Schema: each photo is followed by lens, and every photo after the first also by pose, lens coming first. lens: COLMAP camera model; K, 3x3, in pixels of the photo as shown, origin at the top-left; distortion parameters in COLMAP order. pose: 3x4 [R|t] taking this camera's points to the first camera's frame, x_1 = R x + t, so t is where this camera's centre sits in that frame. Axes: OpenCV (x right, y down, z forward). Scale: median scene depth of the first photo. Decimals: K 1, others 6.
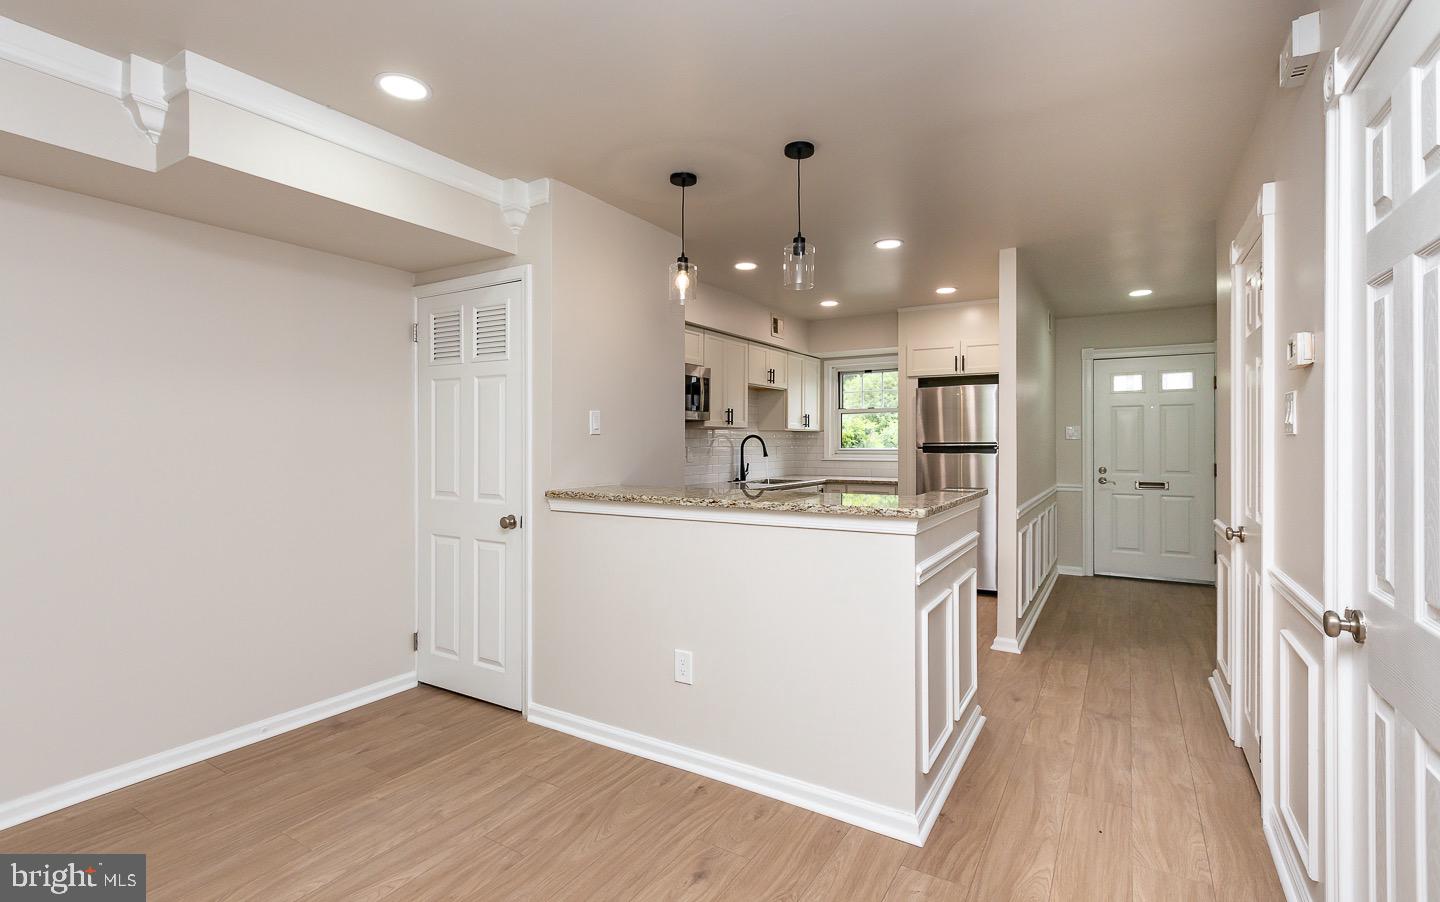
lens RADIAL K [[646.8, 0, 712.8], [0, 646.8, 441.9], [0, 0, 1]] dist [0.002913, 0.000282]
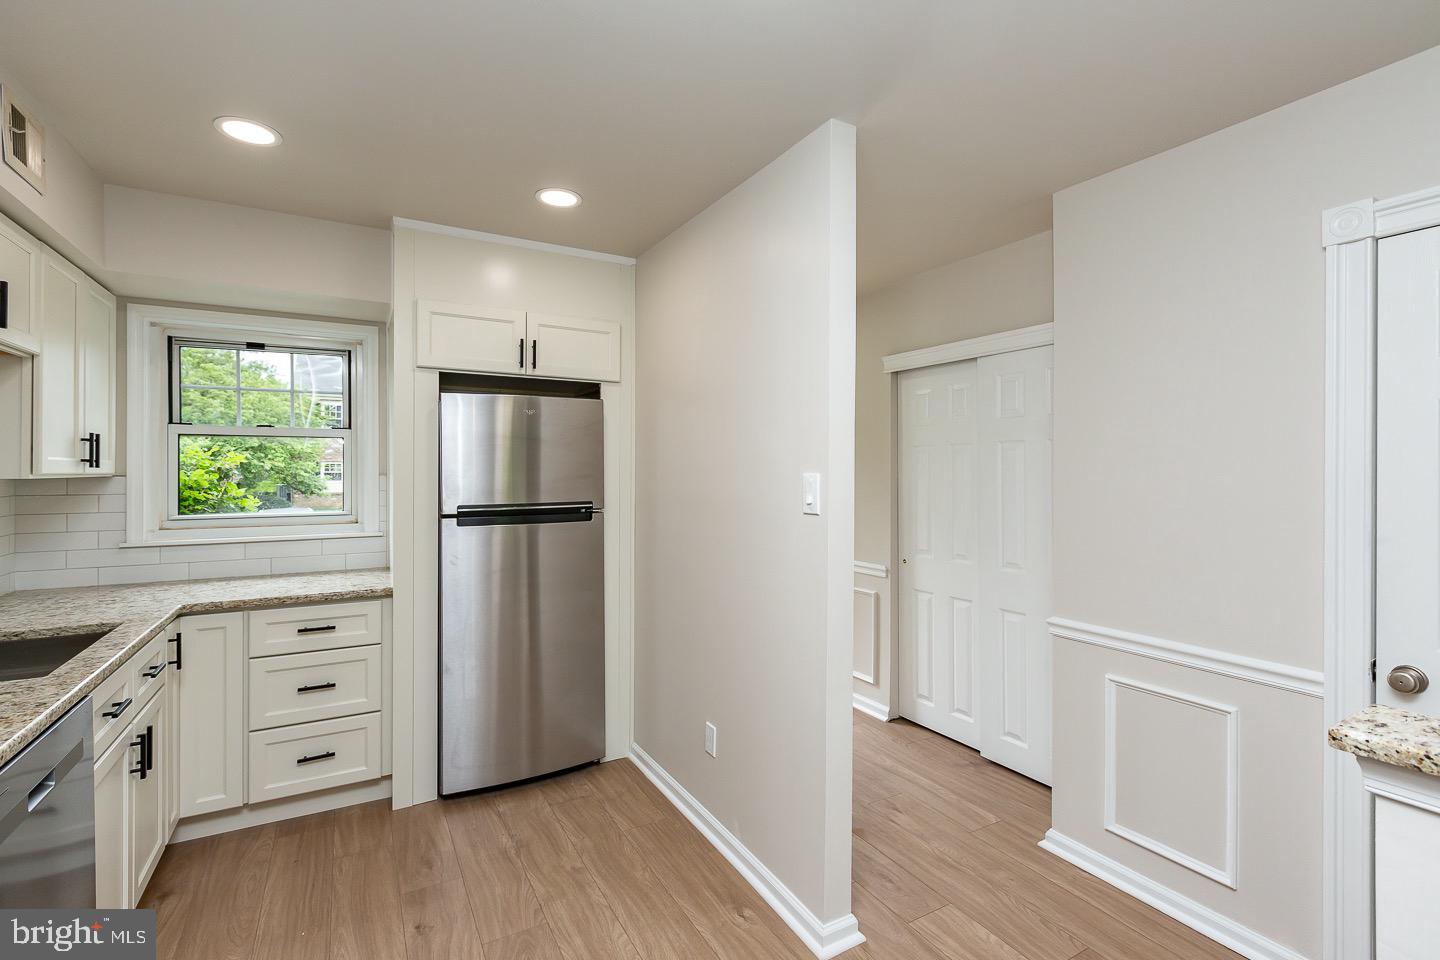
lens RADIAL K [[650.8, 0, 715.6], [0, 650.8, 473.1], [0, 0, 1]] dist [0.000080, -0.000455]
pose [[0.467482, -0.004024, 0.883994, -0.019336], [0.000999, 0.999991, 0.004024, -0.022681], [-0.884002, -0.000998, 0.467482, 0.558883]]
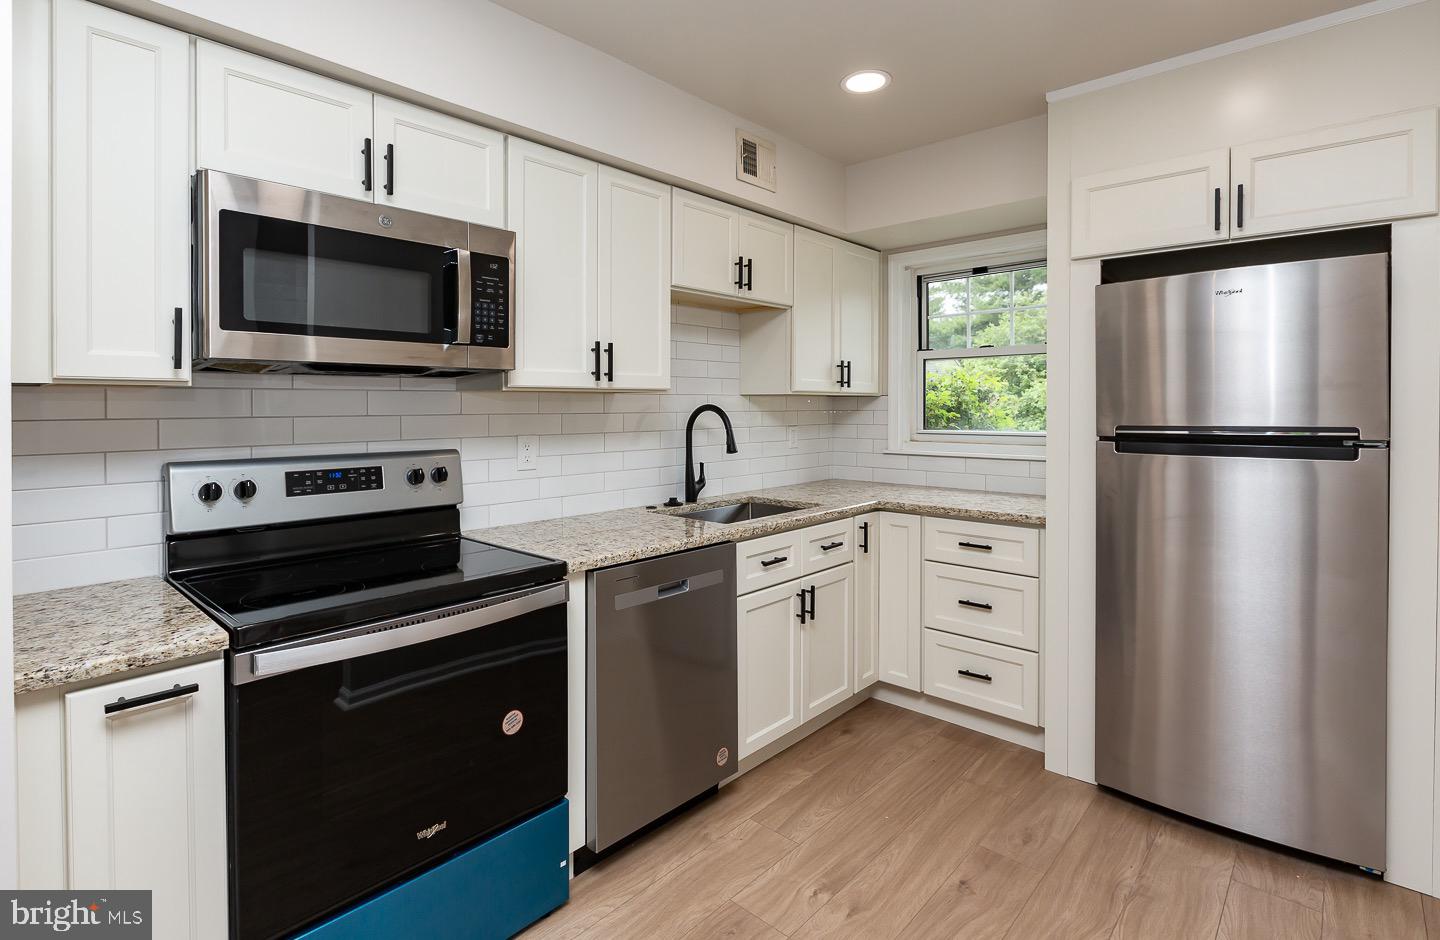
lens RADIAL K [[701.6, 0, 696.3], [0, 701.6, 411.8], [0, 0, 1]] dist [-0.003268, 0.000381]
pose [[0.983065, -0.002409, -0.183242, 0.145029], [0.003655, 0.999972, 0.006464, -0.009214], [0.183222, -0.007025, 0.983046, 0.508314]]
